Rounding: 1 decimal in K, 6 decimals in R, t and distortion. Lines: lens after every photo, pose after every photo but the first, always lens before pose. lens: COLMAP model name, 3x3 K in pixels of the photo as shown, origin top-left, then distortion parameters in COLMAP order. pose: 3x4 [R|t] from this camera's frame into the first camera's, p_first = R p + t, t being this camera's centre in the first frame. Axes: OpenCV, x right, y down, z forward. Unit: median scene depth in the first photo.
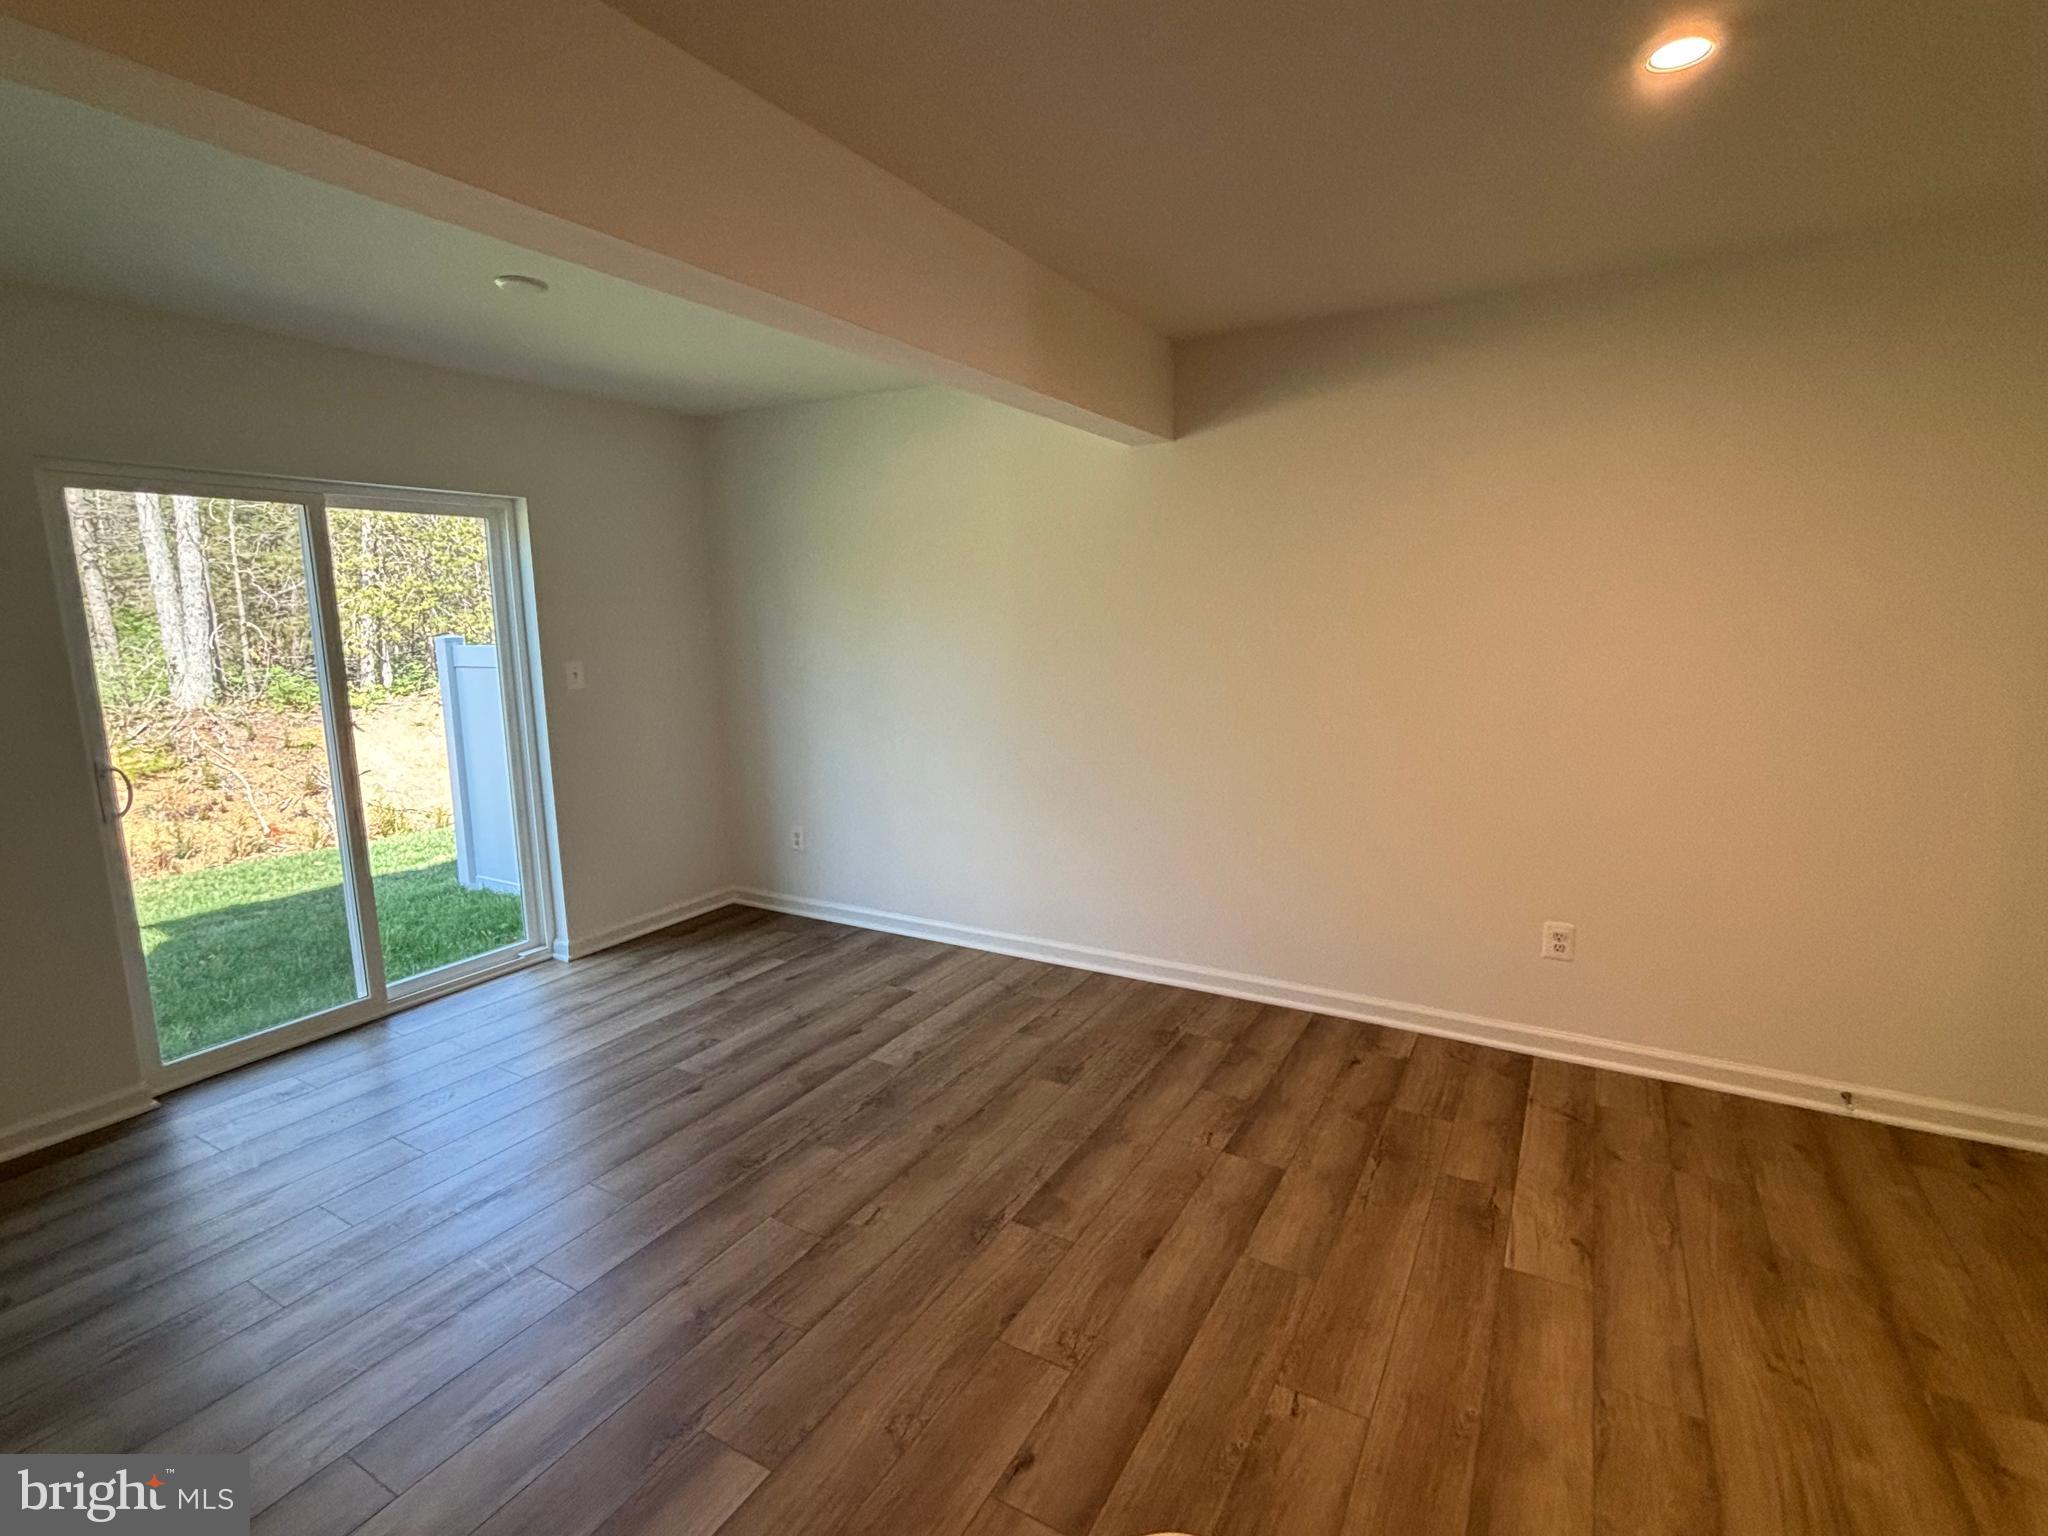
lens RADIAL K [[963.1, 0, 1023.1], [0, 963.1, 768.3], [0, 0, 1]] dist [-0.002875, 0.000896]
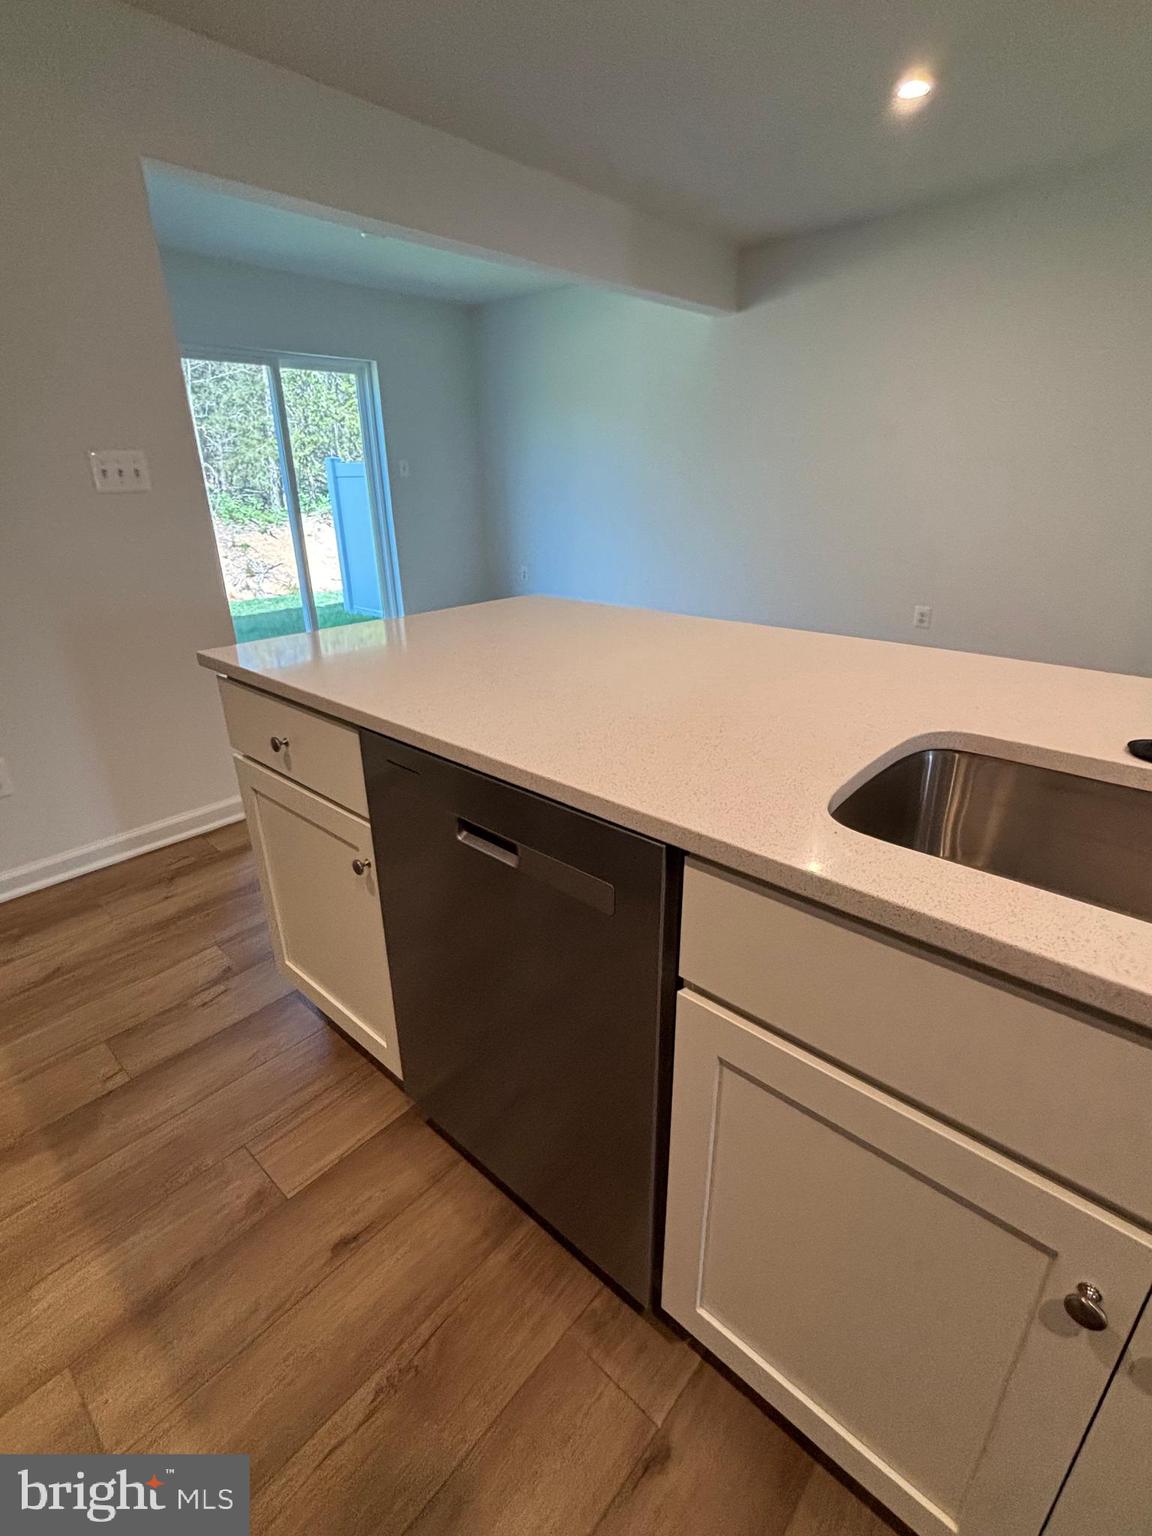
lens RADIAL K [[722.3, 0, 587.4], [0, 722.3, 764.2], [0, 0, 1]] dist [-0.002875, 0.000896]
pose [[0.980821, 0.076057, -0.179460, 0.165108], [-0.033693, 0.973023, 0.228235, 0.127755], [0.191978, -0.217811, 0.956924, -0.367443]]
